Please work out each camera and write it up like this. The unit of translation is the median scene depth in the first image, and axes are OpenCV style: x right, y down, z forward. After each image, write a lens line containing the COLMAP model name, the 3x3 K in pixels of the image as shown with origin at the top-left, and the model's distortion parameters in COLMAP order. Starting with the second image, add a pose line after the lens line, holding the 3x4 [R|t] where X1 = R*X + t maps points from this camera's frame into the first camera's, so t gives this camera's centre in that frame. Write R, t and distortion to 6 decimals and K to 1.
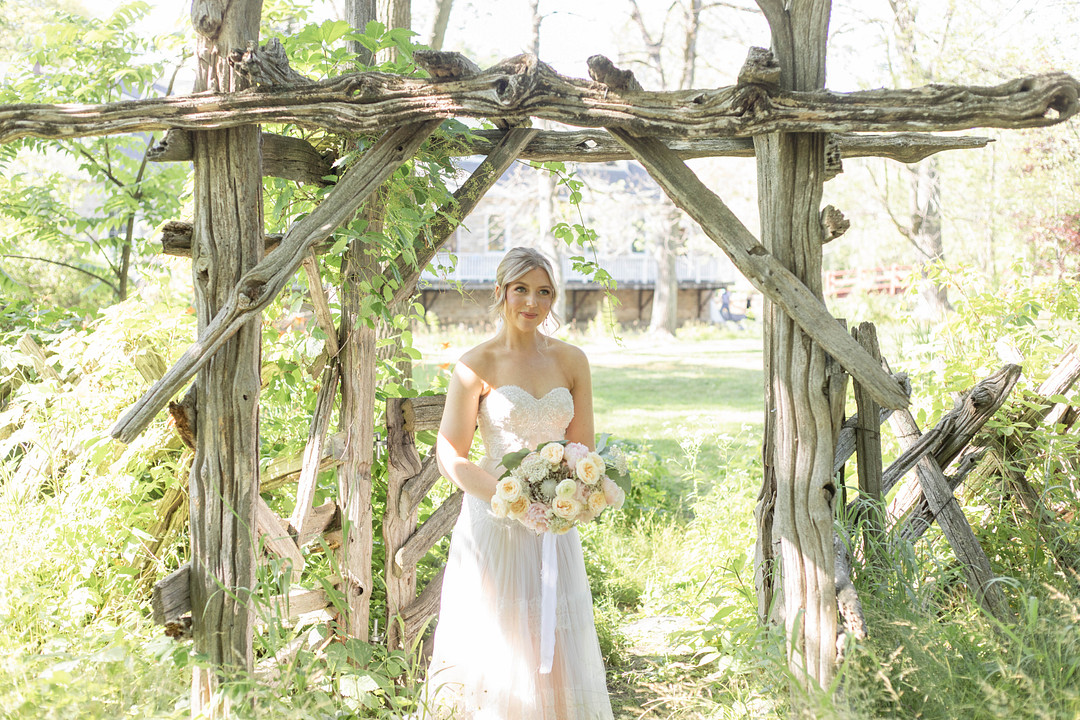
lens RADIAL K [[1349.6, 0, 544.0], [0, 1349.6, 359.0], [0, 0, 1]] dist [-0.019852, 0.000000]
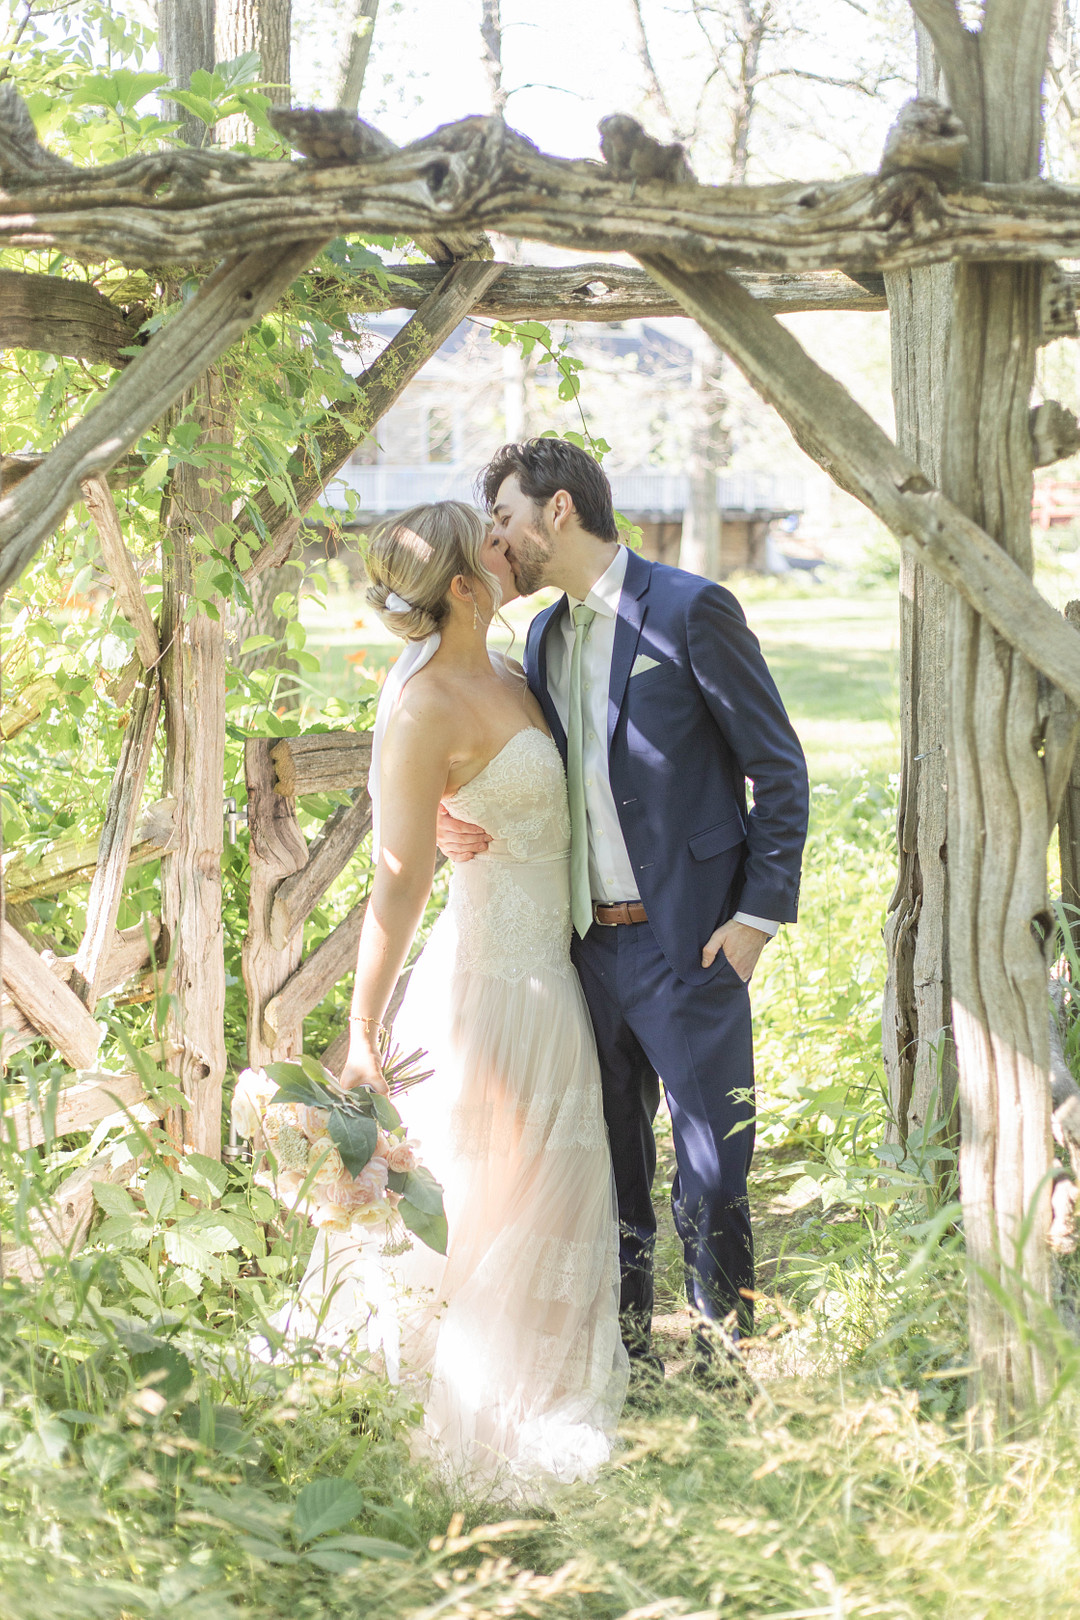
lens RADIAL K [[2024.4, 0, 544.2], [0, 2024.4, 766.4], [0, 0, 1]] dist [-0.019852, 0.000000]
pose [[0.999866, -0.007296, 0.014672, -0.002441], [0.006255, 0.997545, 0.069752, -0.024991], [-0.015145, -0.069651, 0.997456, 0.186102]]
